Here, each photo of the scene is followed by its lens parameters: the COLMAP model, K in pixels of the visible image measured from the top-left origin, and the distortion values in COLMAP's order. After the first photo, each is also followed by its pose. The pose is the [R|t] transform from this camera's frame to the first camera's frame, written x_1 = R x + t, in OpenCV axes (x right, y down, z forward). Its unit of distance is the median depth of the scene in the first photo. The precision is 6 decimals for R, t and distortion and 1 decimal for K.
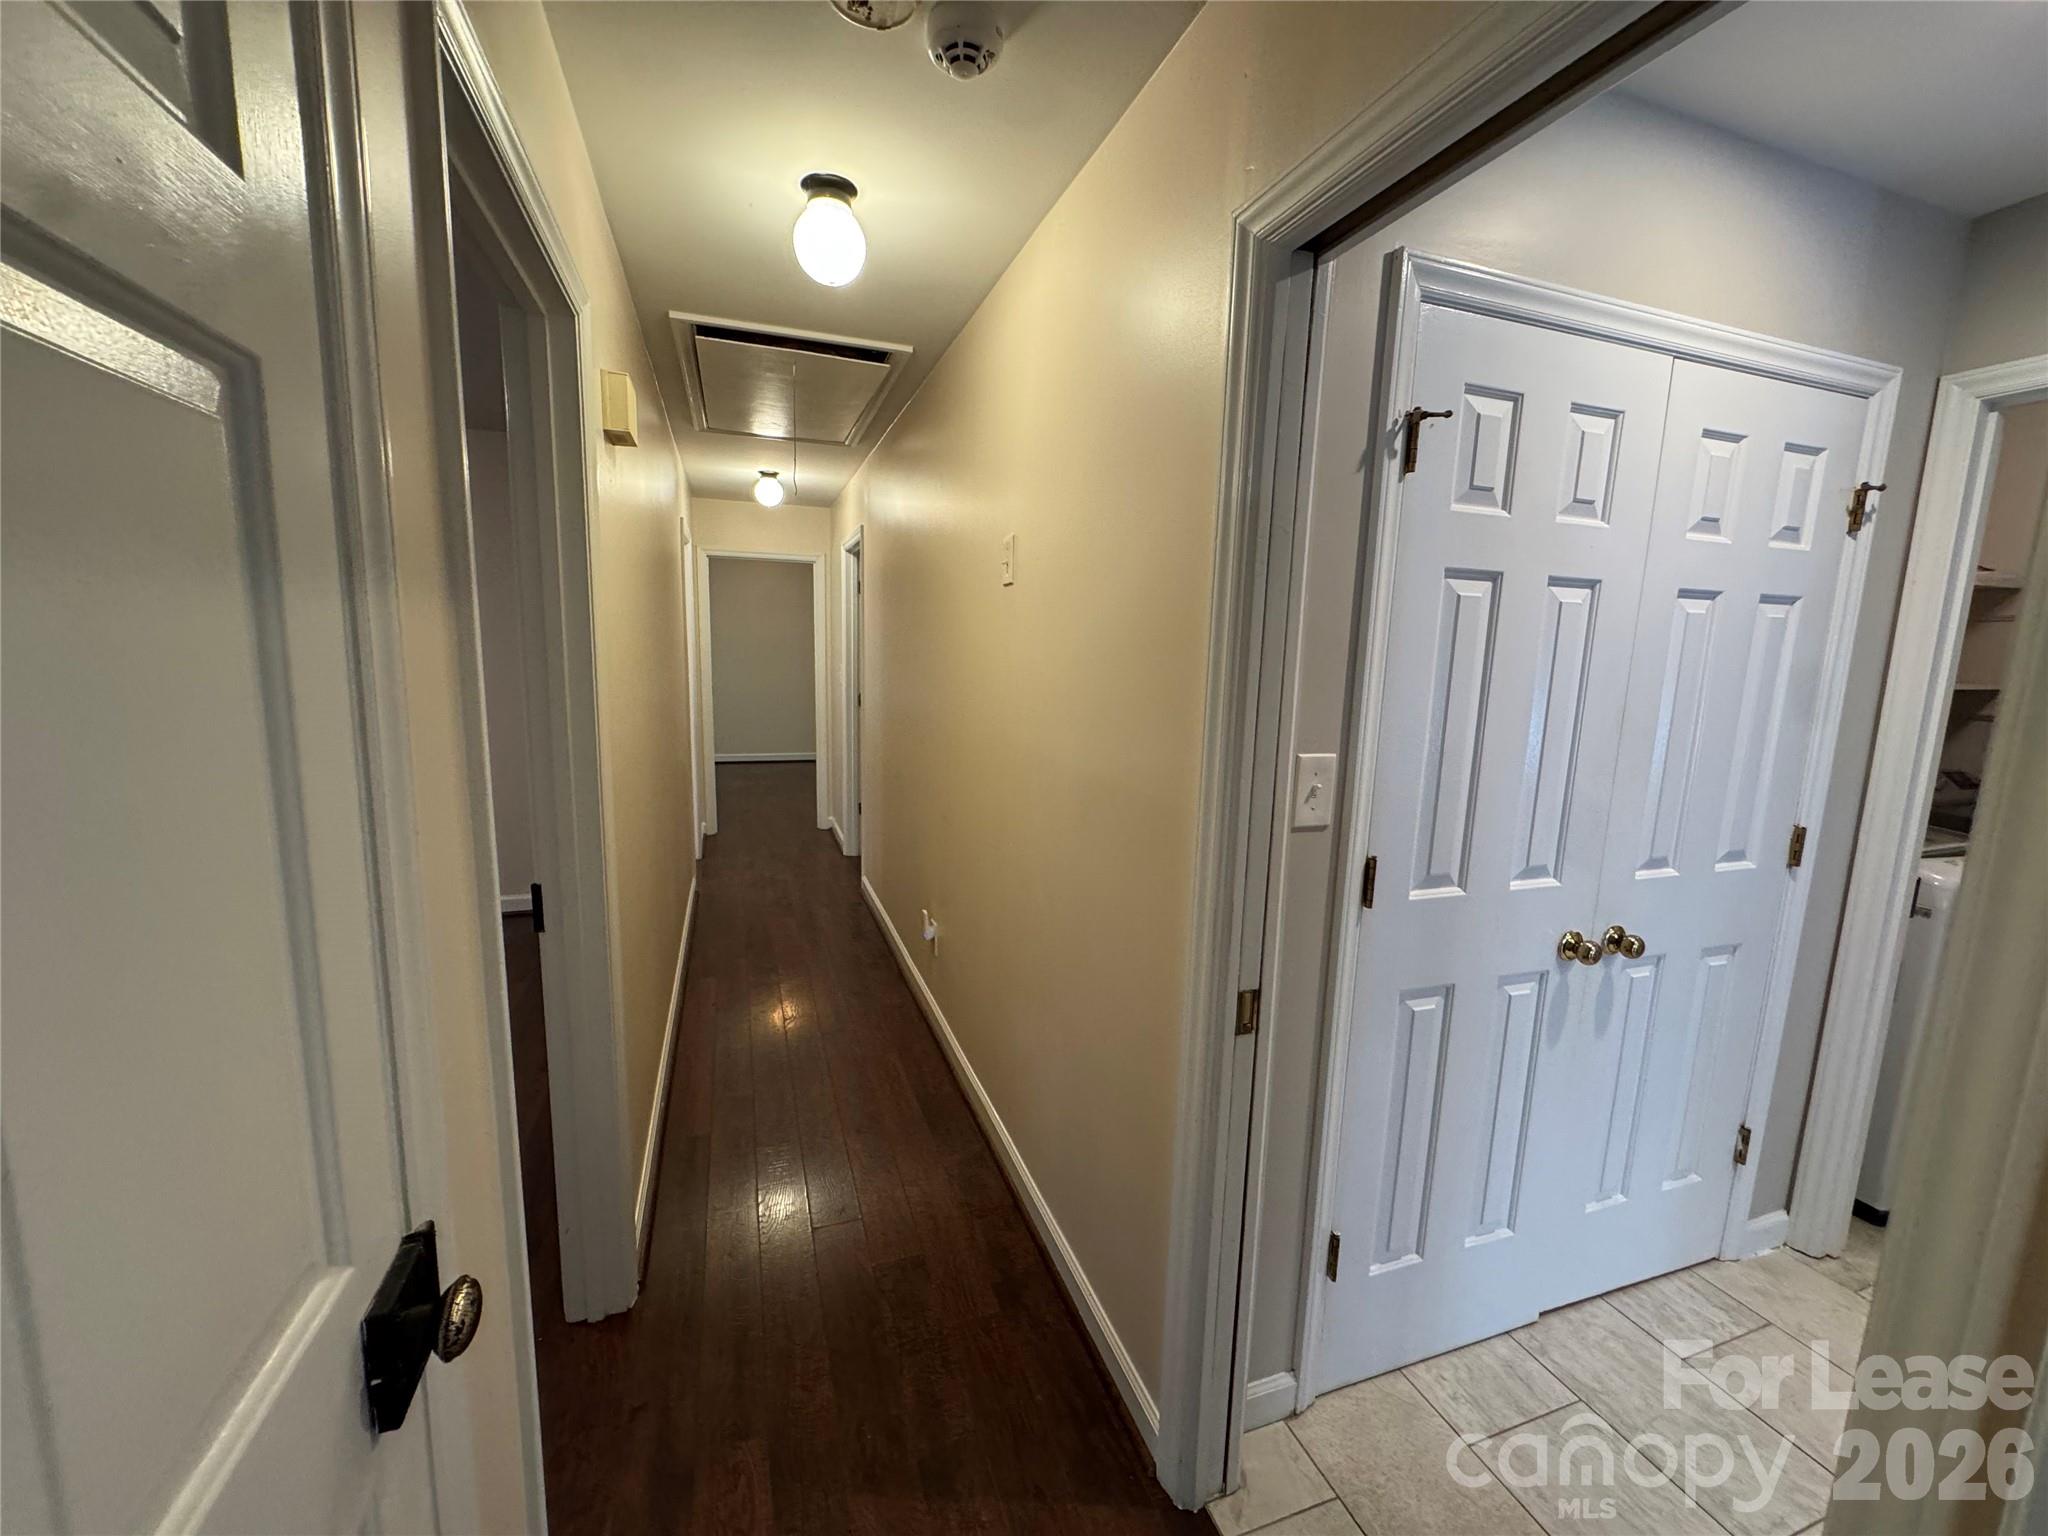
lens RADIAL K [[815.7, 0, 1022.4], [0, 815.7, 768.8], [0, 0, 1]] dist [-0.003964, -0.000187]
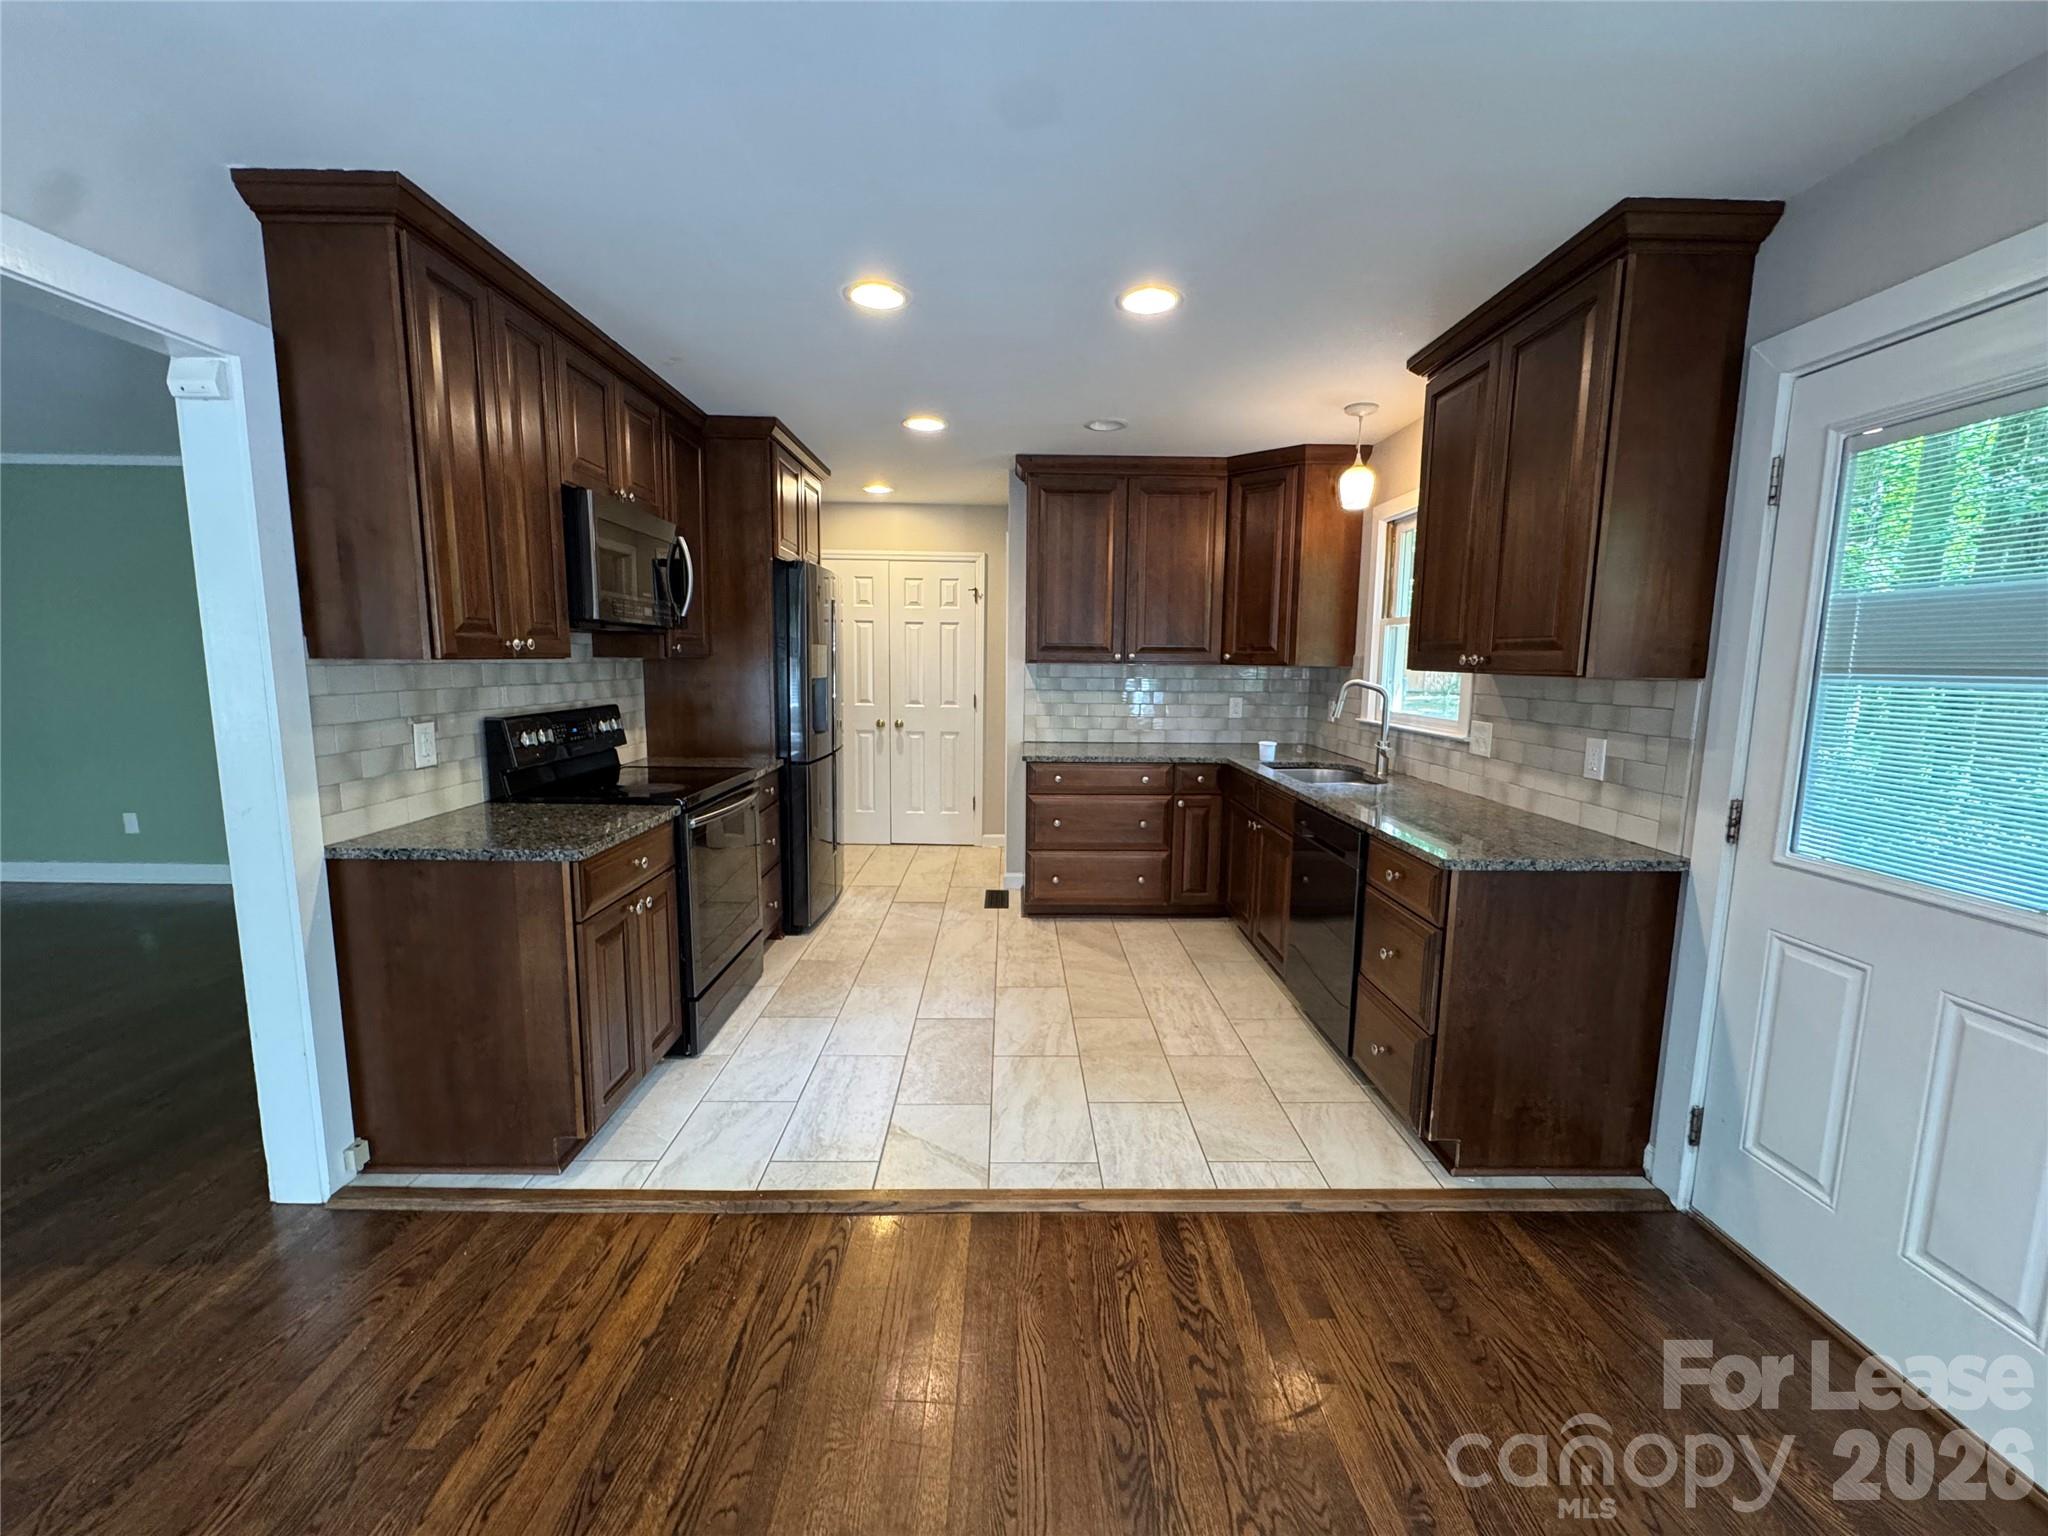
lens RADIAL K [[815.7, 0, 1022.8], [0, 815.7, 769.0], [0, 0, 1]] dist [-0.003964, -0.000187]
pose [[0.948948, 0.027363, -0.314244, 2.403636], [-0.035116, 0.999202, -0.019038, 0.464491], [0.313472, 0.029101, 0.949151, -2.175215]]
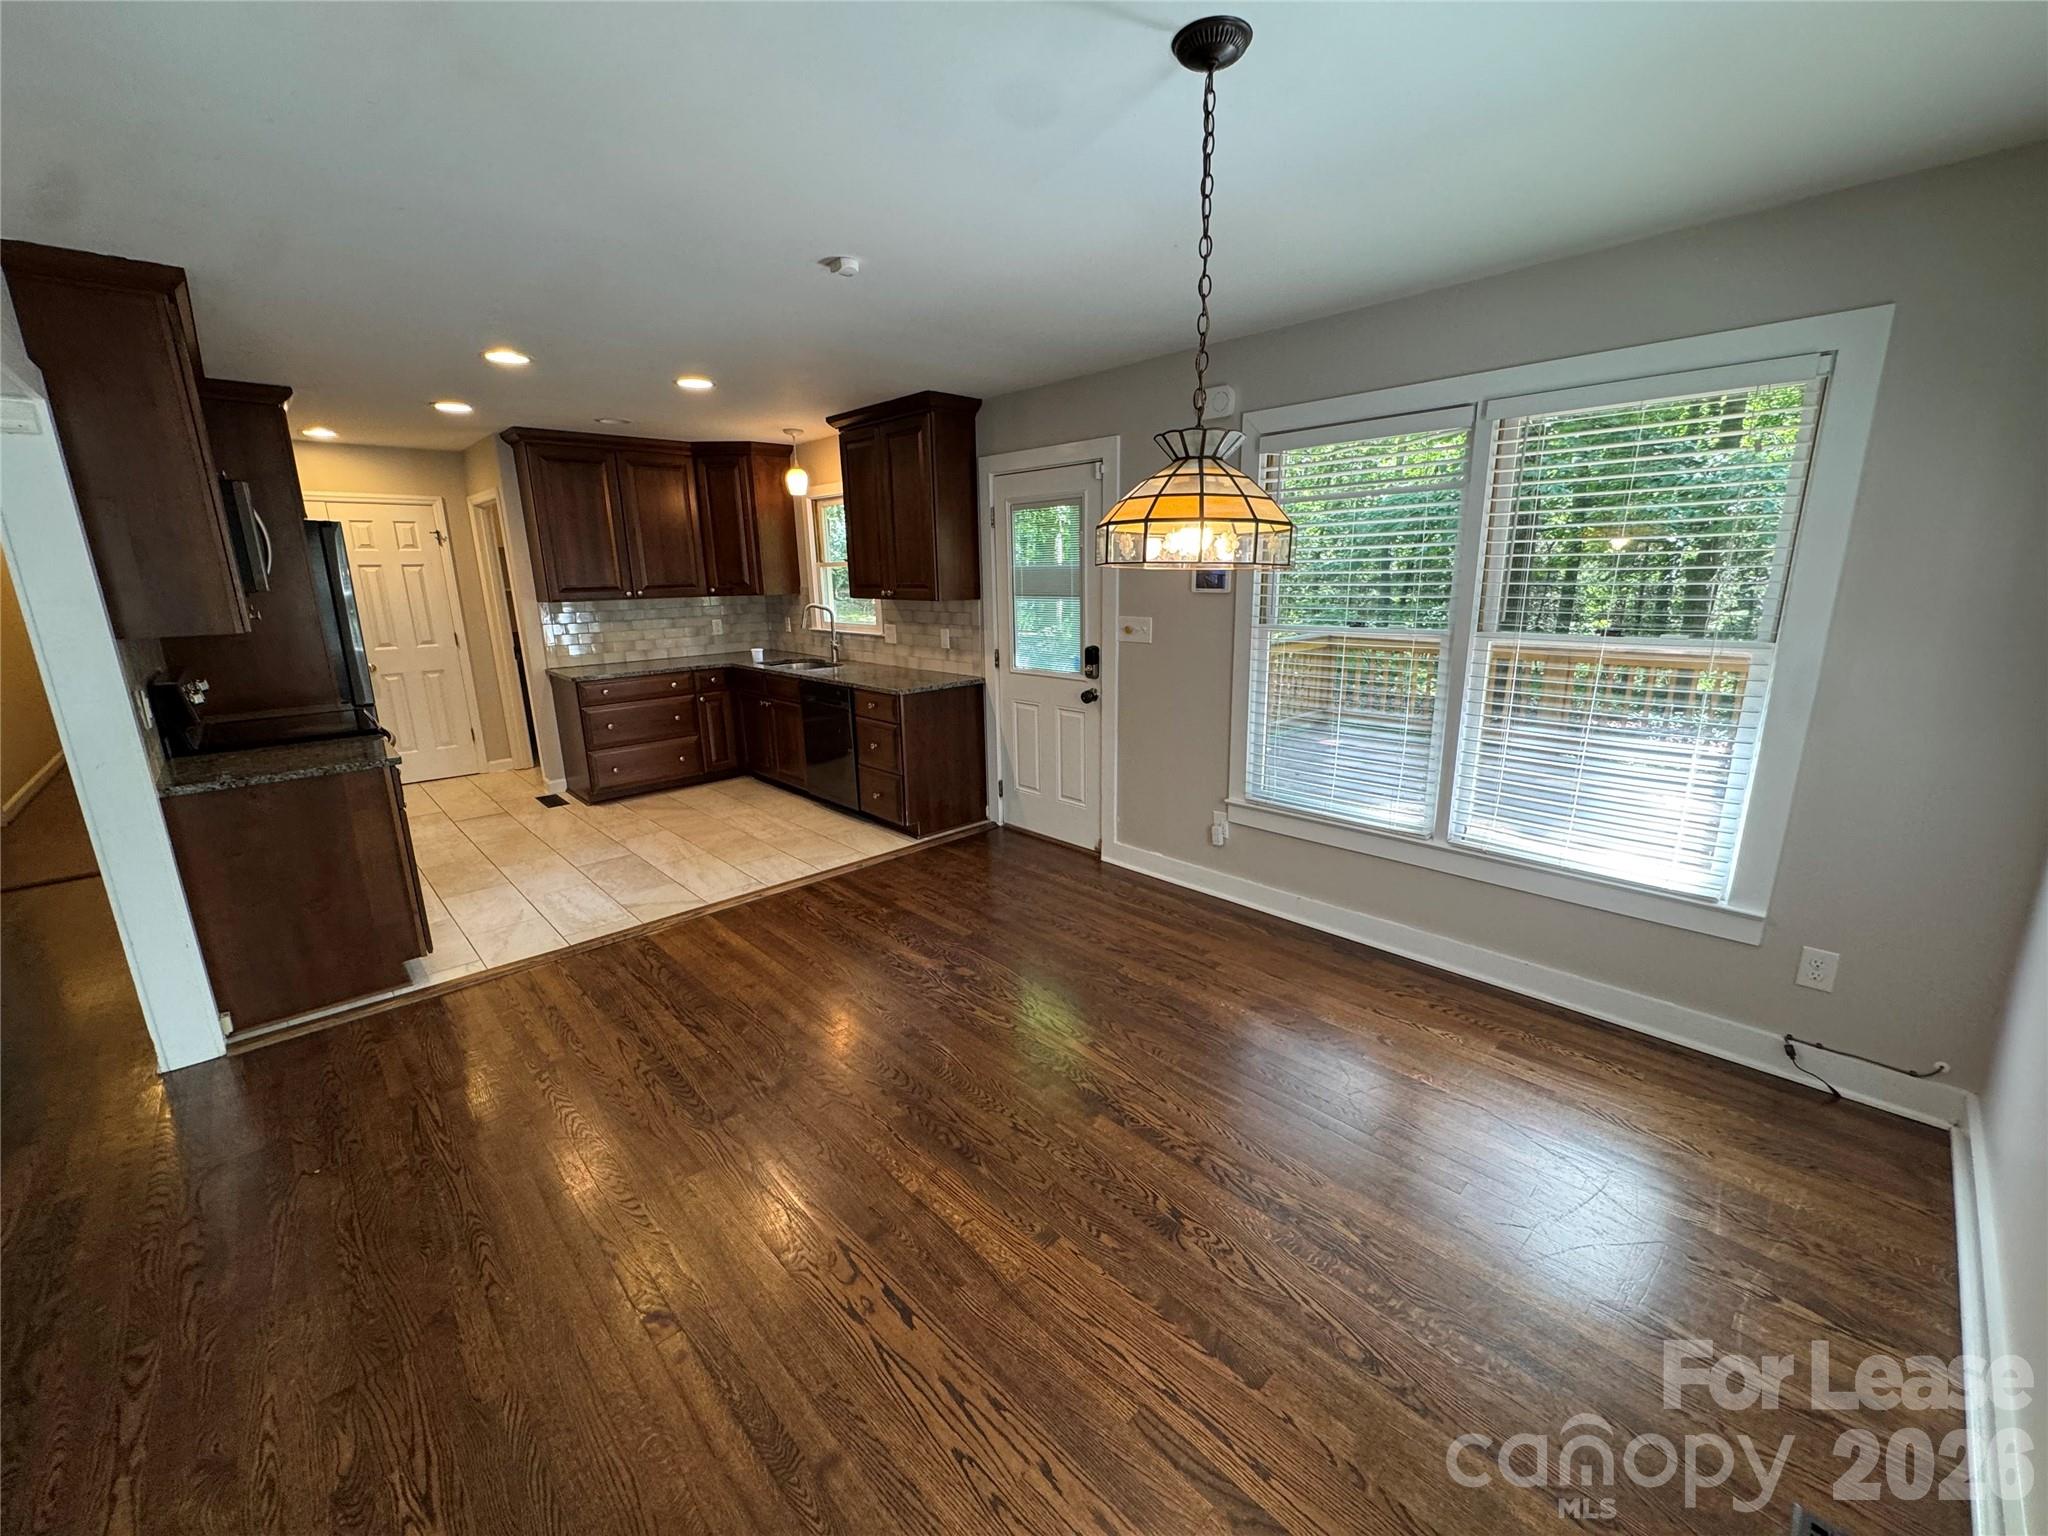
lens RADIAL K [[815.7, 0, 1024.3], [0, 815.7, 768.1], [0, 0, 1]] dist [-0.003964, -0.000187]
pose [[0.910481, -0.138281, 0.389747, 1.924531], [0.103108, 0.988583, 0.109877, 0.558557], [-0.400491, -0.059855, 0.914344, -3.429483]]
